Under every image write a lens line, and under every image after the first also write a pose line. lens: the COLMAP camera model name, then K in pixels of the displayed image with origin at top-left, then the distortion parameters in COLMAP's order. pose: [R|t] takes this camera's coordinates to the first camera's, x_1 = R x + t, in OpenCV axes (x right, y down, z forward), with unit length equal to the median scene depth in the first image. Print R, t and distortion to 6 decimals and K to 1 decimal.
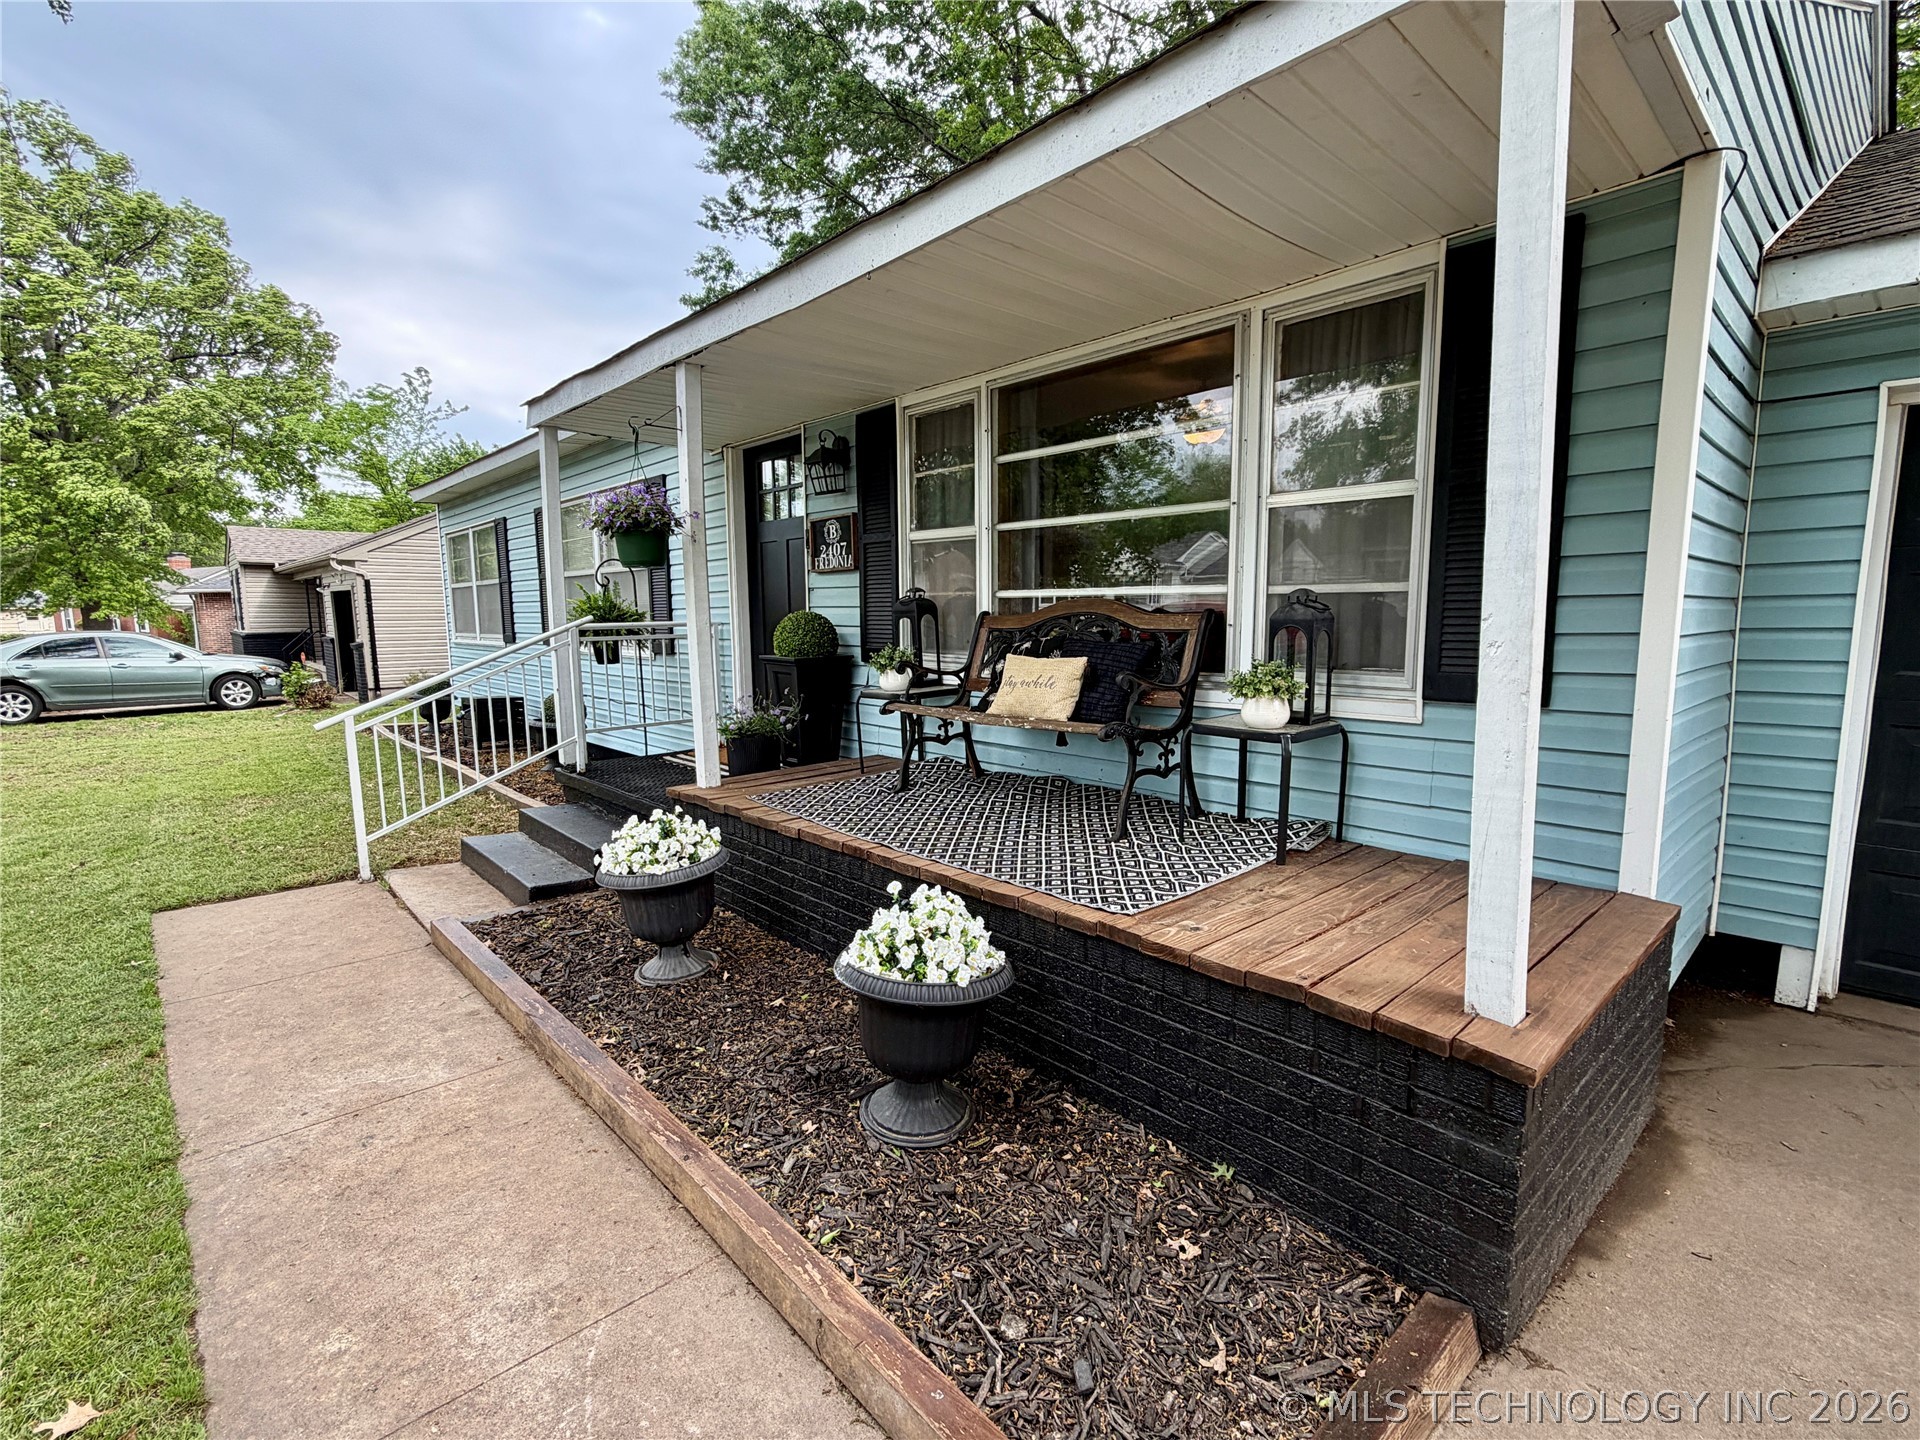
lens RADIAL K [[889.1, 0, 960.0], [0, 889.1, 720.0], [0, 0, 1]] dist [-0.000662, -0.000024]
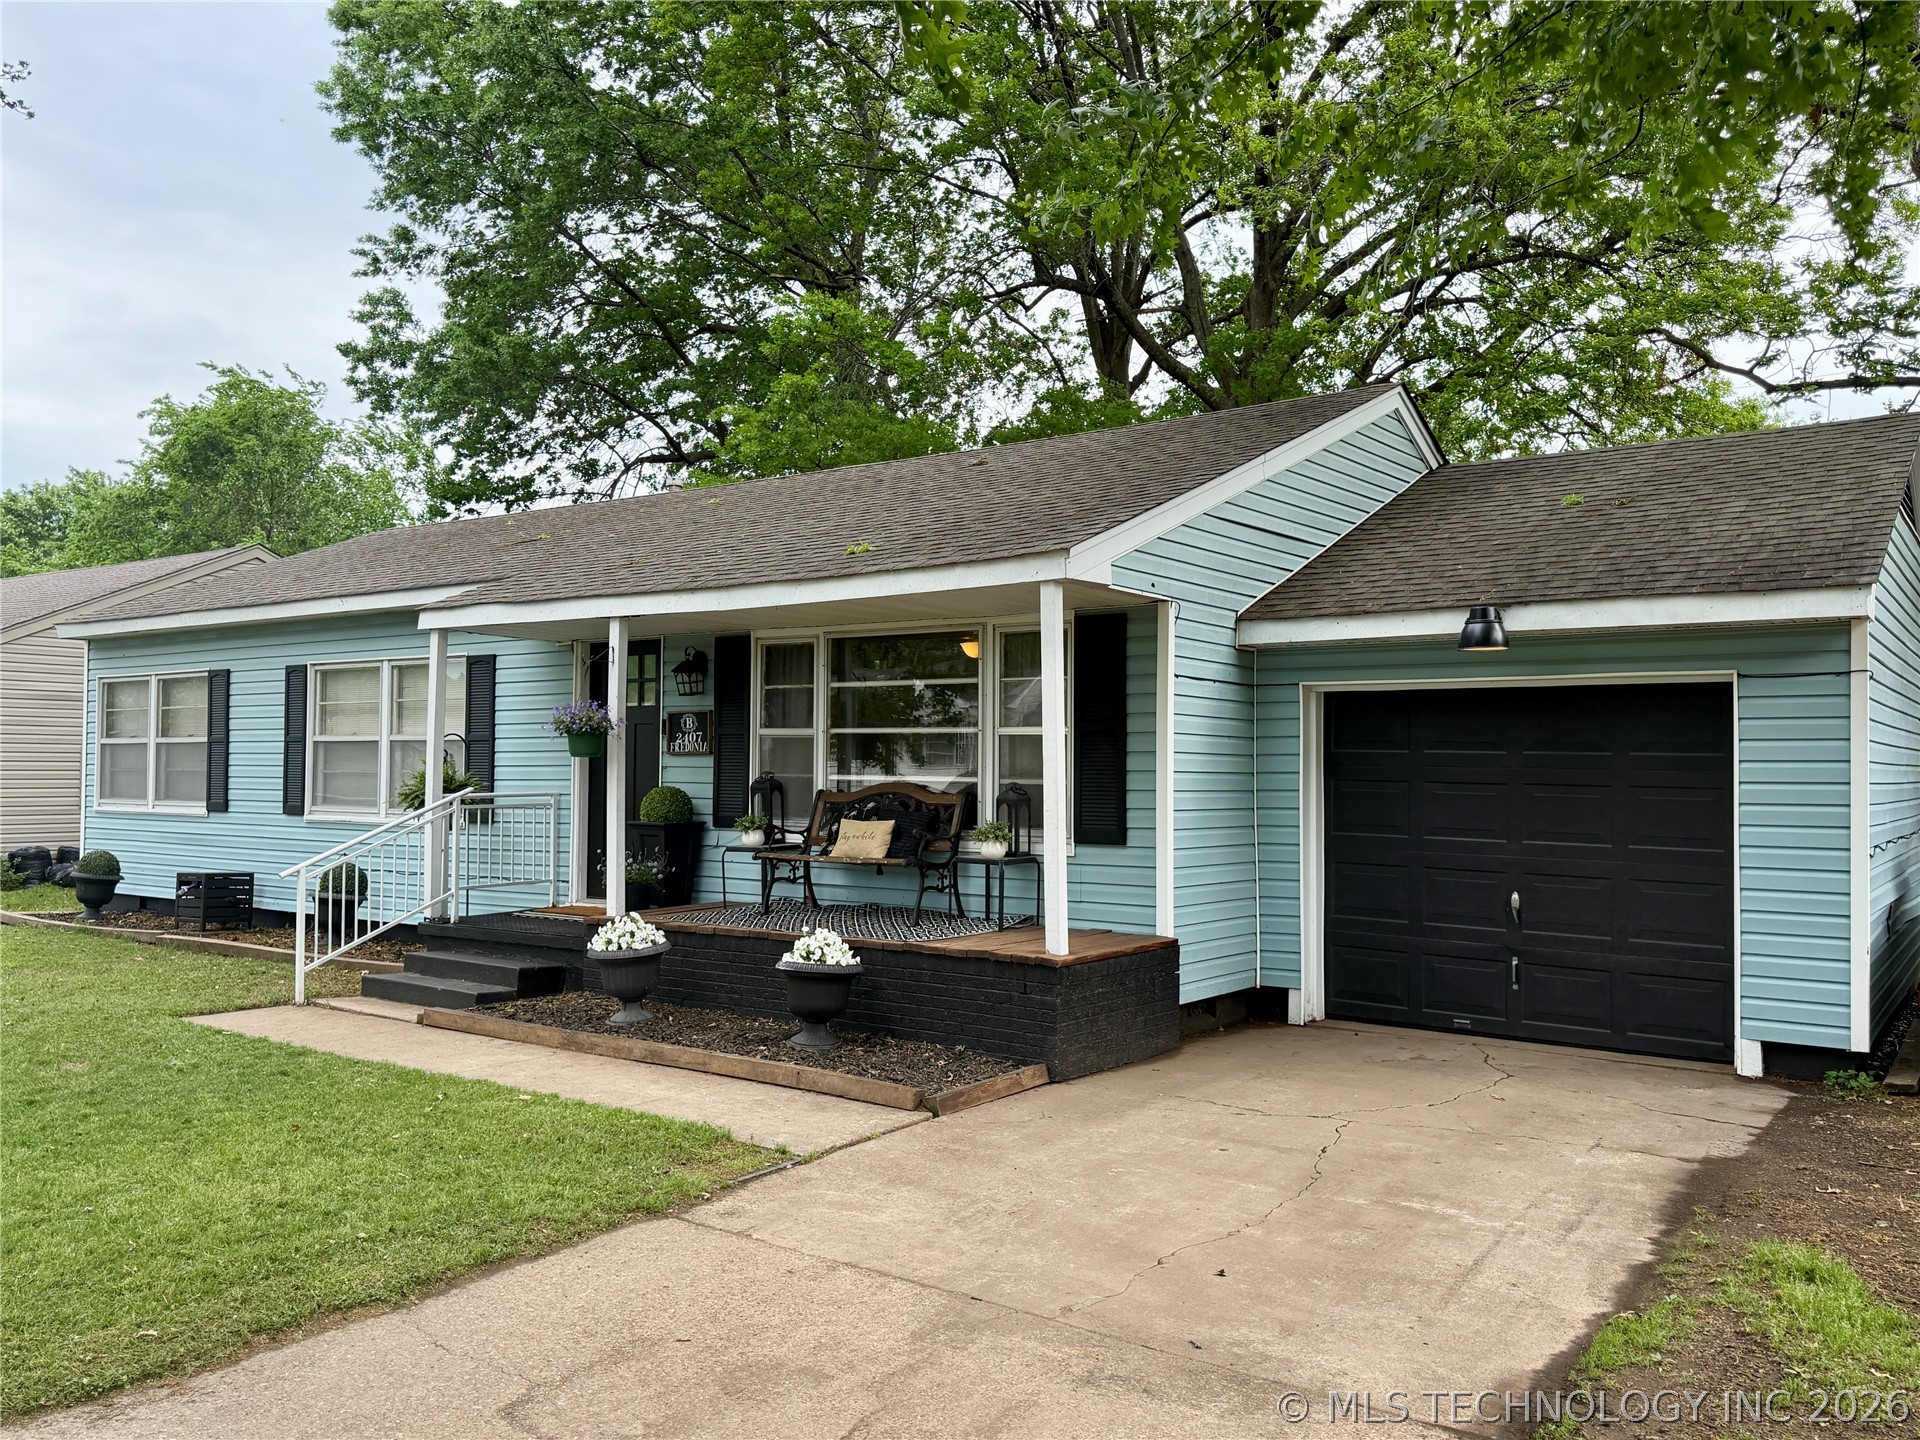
lens RADIAL K [[1577.4, 0, 960.0], [0, 1577.4, 720.0], [0, 0, 1]] dist [0.009581, 0.002835]
pose [[0.979980, 0.020646, 0.198025, -0.267138], [0.009631, 0.988528, -0.150728, 0.156372], [-0.198865, 0.149617, 0.968539, -1.565858]]
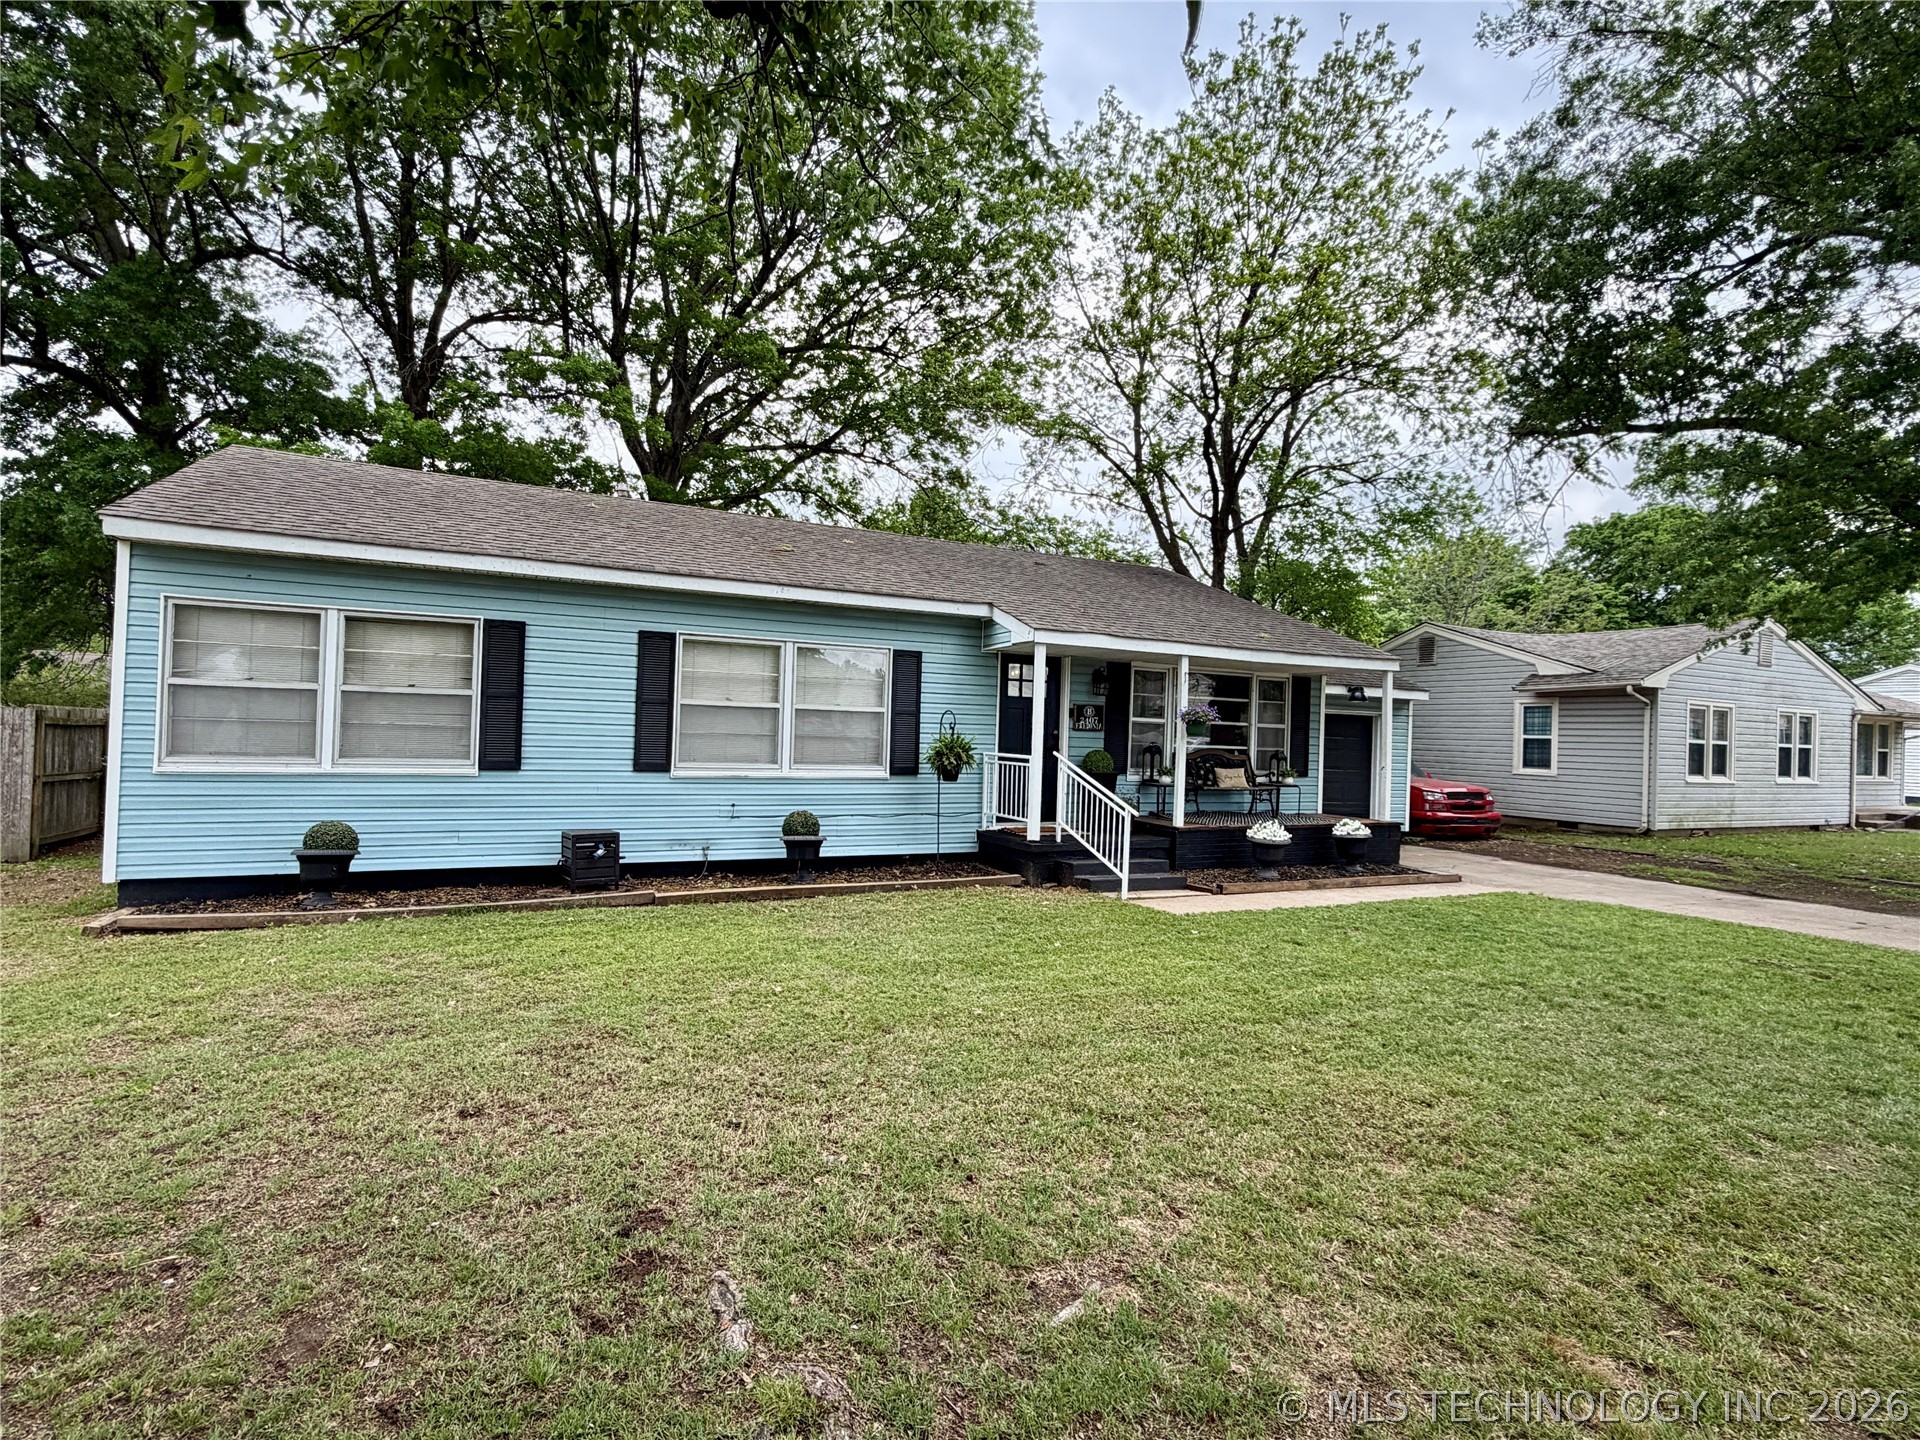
lens RADIAL K [[938.9, 0, 960.0], [0, 938.9, 720.0], [0, 0, 1]] dist [0.000089, 0.000000]
pose [[0.261990, 0.032259, 0.964531, -3.021582], [0.086153, 0.994669, -0.056668, -0.117822], [-0.961217, 0.097944, 0.257814, 0.923948]]
